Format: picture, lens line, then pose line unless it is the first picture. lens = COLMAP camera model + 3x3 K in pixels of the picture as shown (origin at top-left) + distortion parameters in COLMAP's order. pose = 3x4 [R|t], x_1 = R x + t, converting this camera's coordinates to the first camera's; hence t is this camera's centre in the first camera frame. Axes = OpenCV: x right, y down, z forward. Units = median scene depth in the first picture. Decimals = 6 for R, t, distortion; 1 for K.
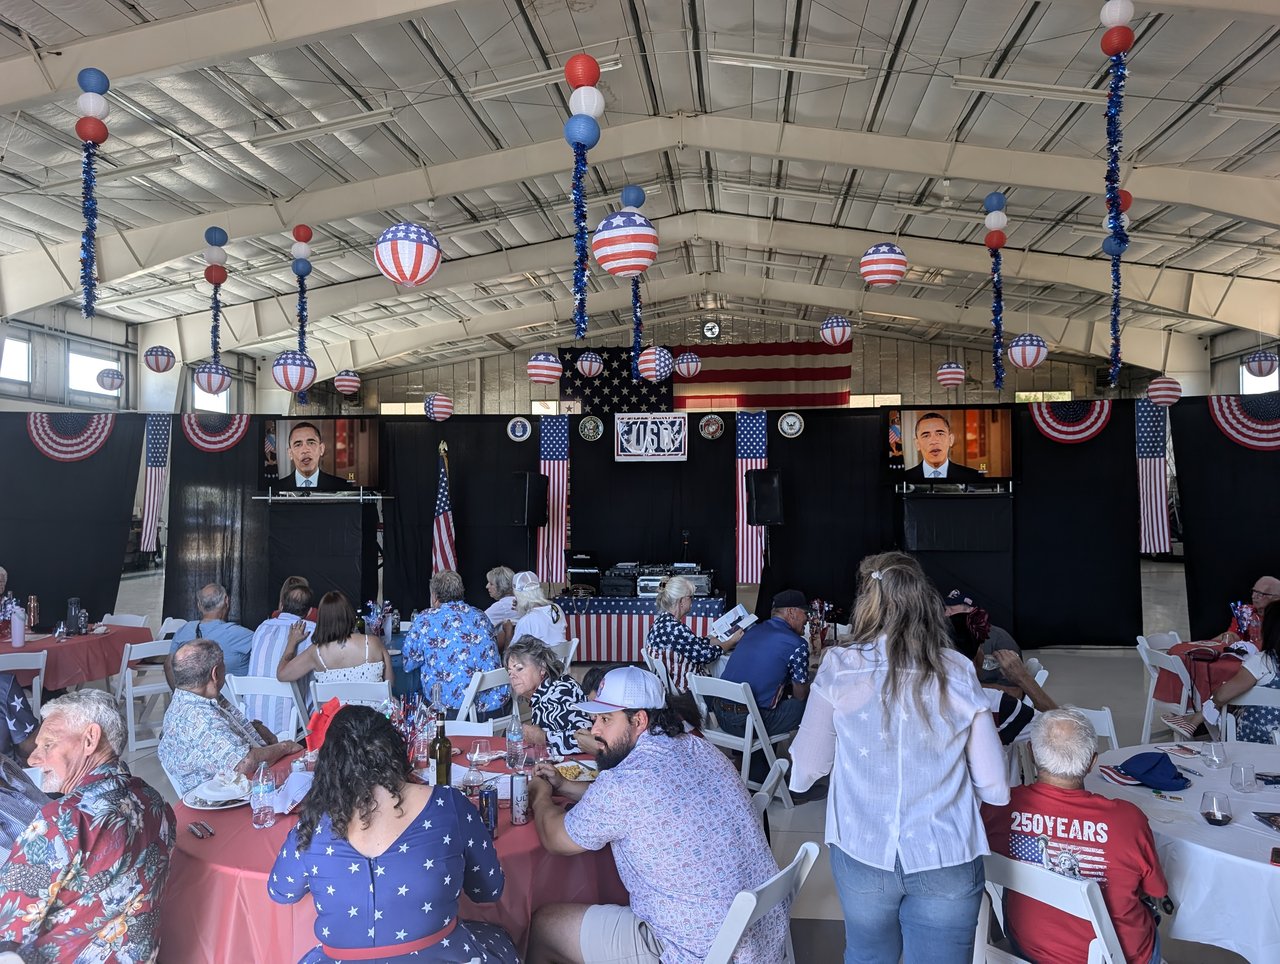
lens RADIAL K [[934.8, 0, 636.6], [0, 934.8, 478.8], [0, 0, 1]] dist [0.035018, -0.033499]
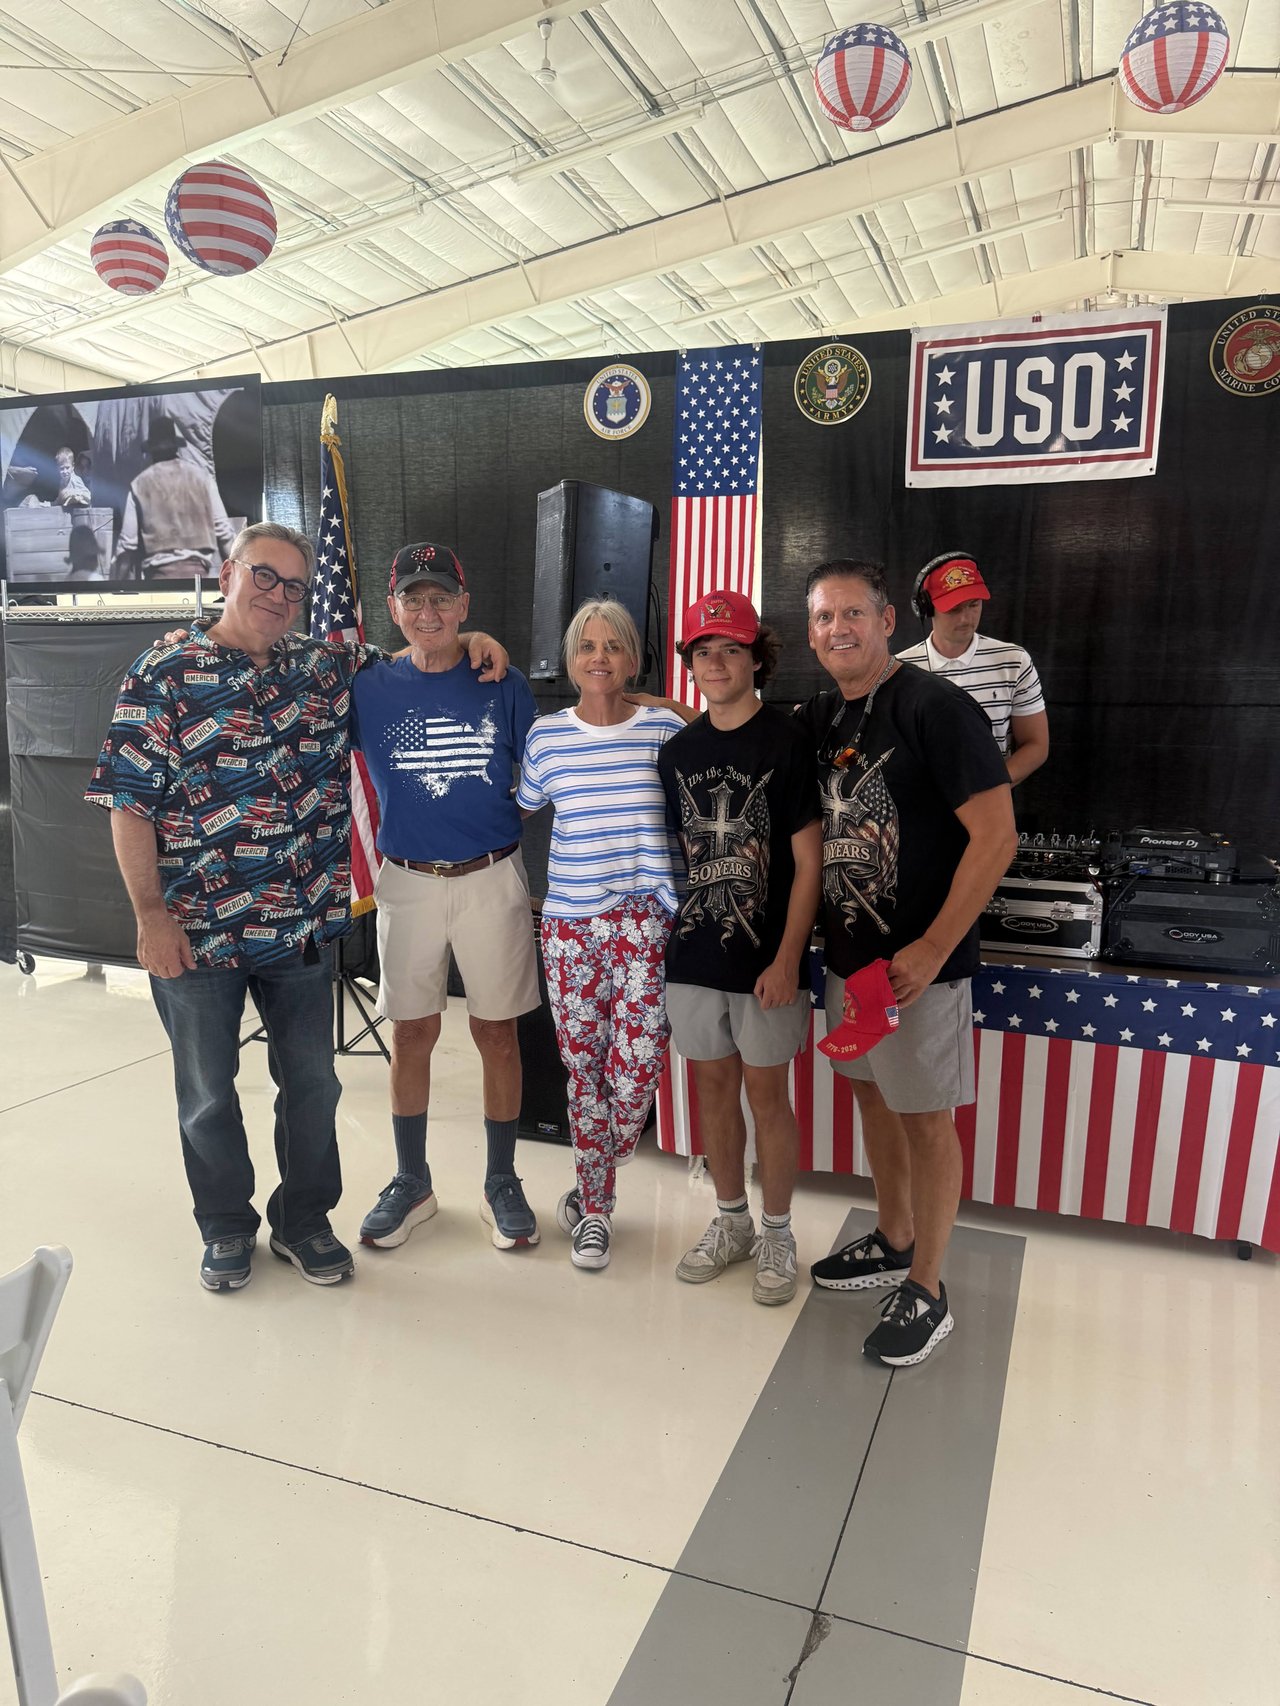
lens RADIAL K [[1208.5, 0, 631.0], [0, 1208.5, 853.9], [0, 0, 1]] dist [0.016252, -0.017239]
pose [[0.967075, 0.049579, -0.249615, -0.004277], [-0.012573, 0.988950, 0.147718, 0.042996], [0.254181, -0.139716, 0.957012, 0.562670]]
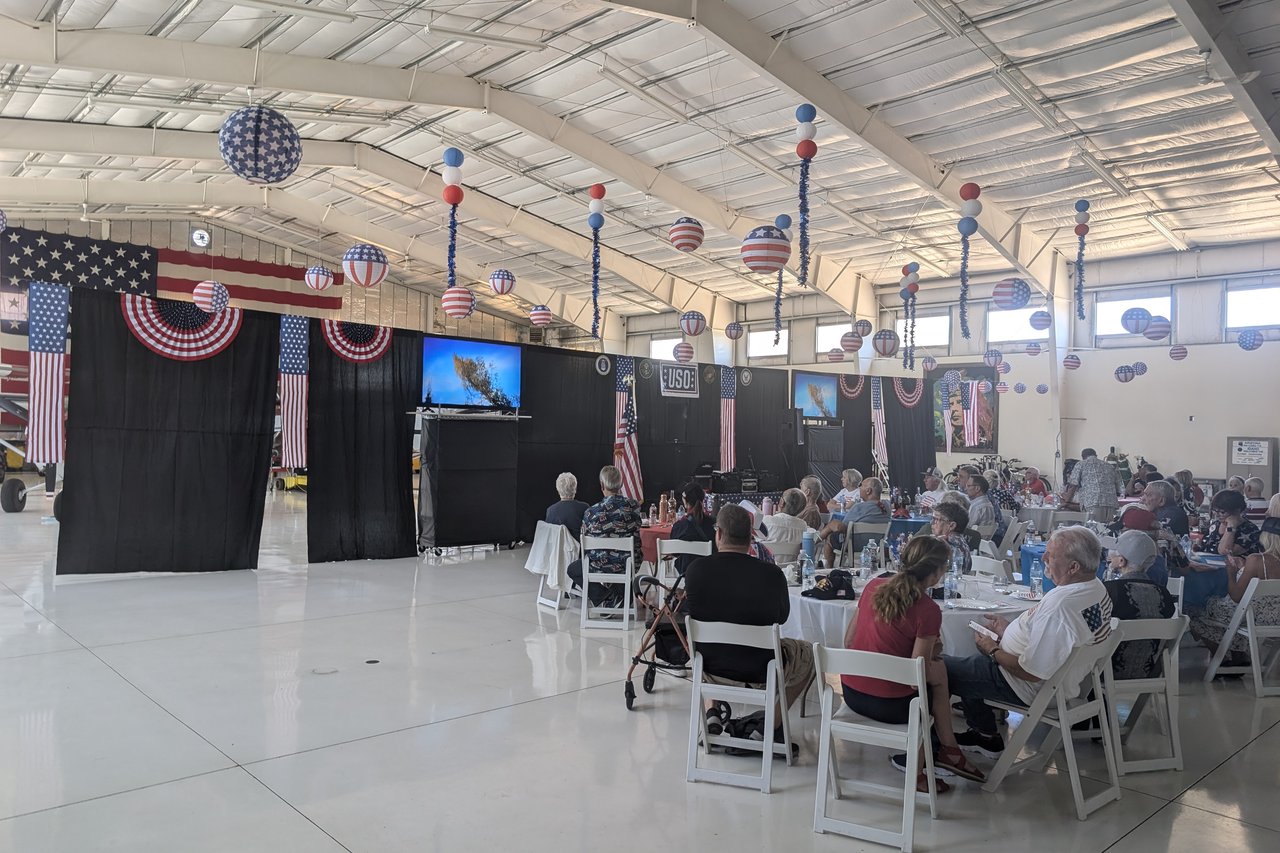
lens RADIAL K [[914.3, 0, 645.9], [0, 914.3, 429.4], [0, 0, 1]] dist [0.002250, 0.000095]
pose [[0.650001, 0.023951, 0.759556, -1.000806], [-0.044707, 0.998977, 0.006758, 0.020916], [-0.758617, -0.038351, 0.650407, 0.172360]]
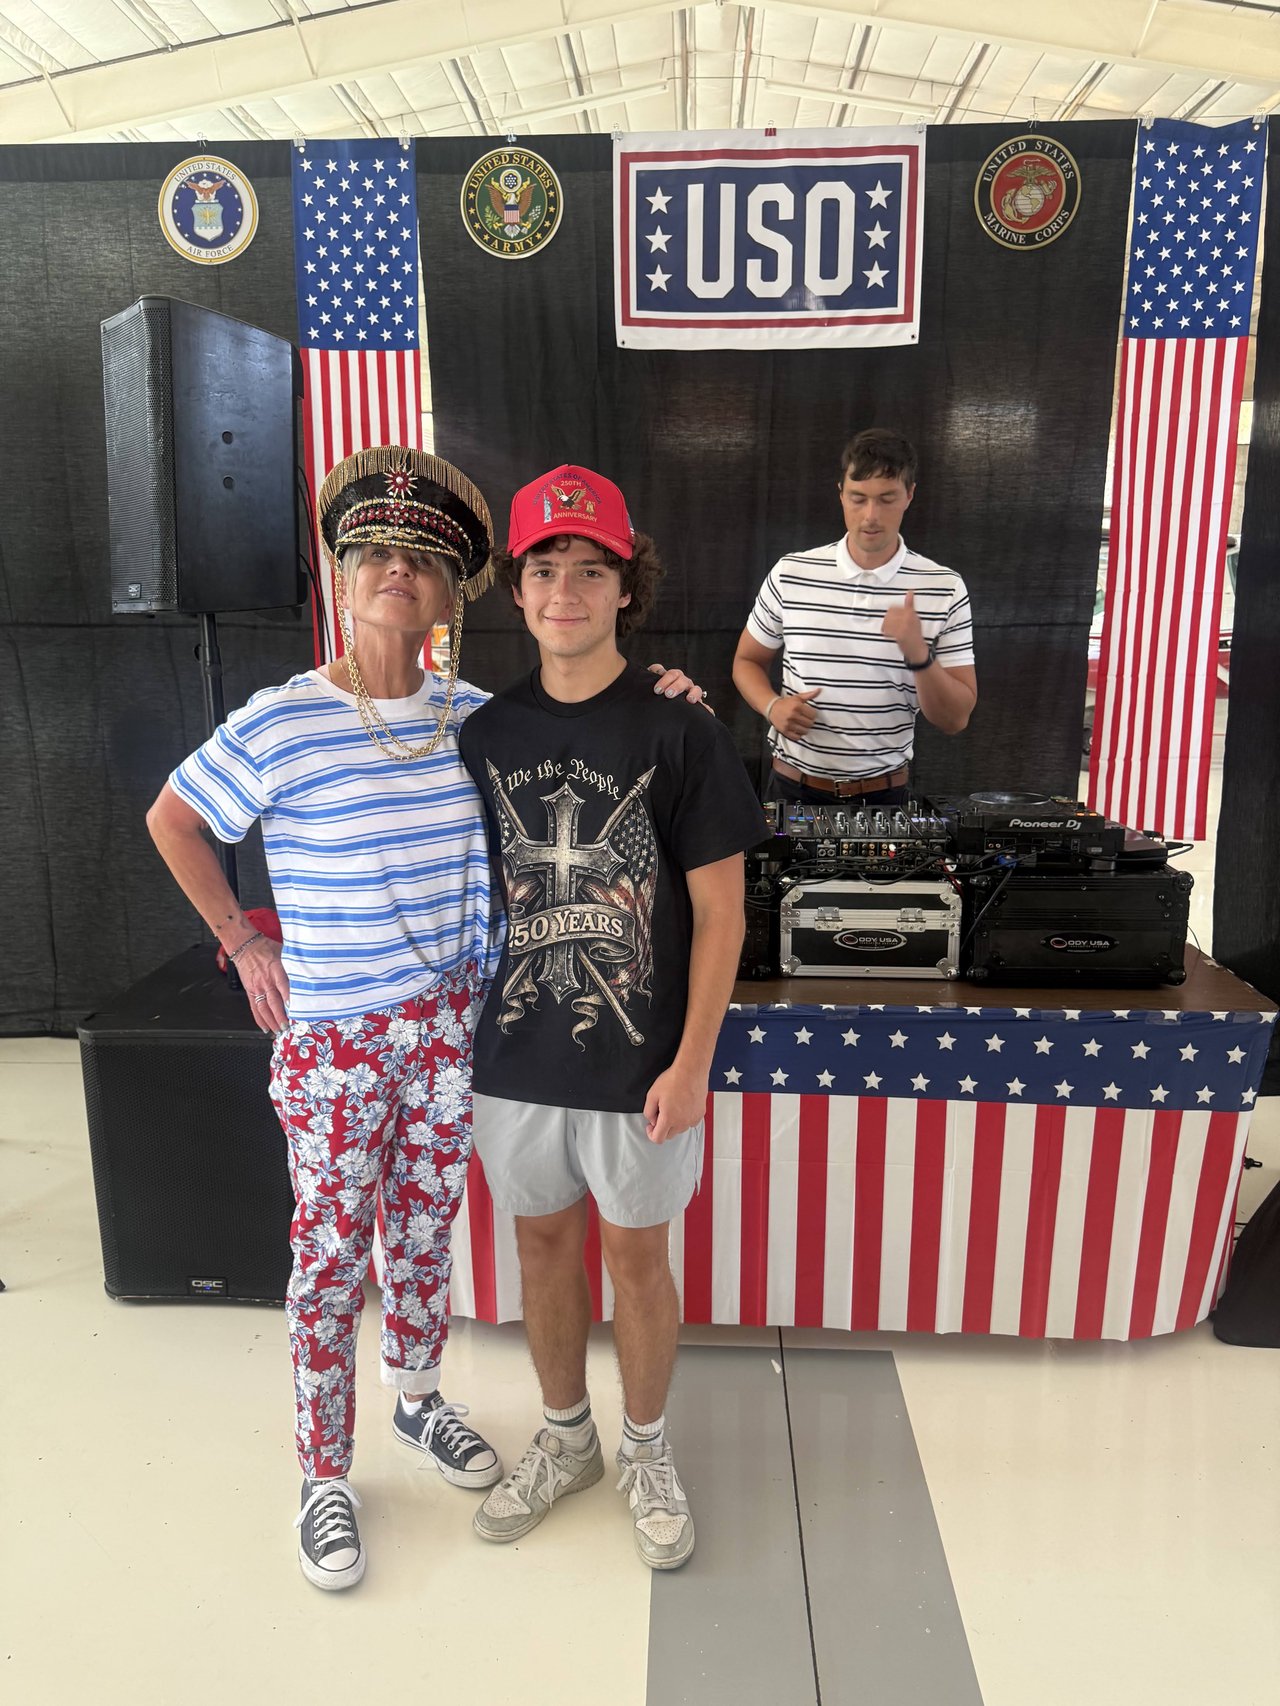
lens RADIAL K [[1208.5, 0, 630.7], [0, 1208.5, 854.4], [0, 0, 1]] dist [0.016252, -0.017239]
pose [[0.998339, -0.013157, 0.056086, -0.037711], [0.000494, 0.975491, 0.220039, 0.038794], [-0.057607, -0.219646, 0.973877, 0.657004]]
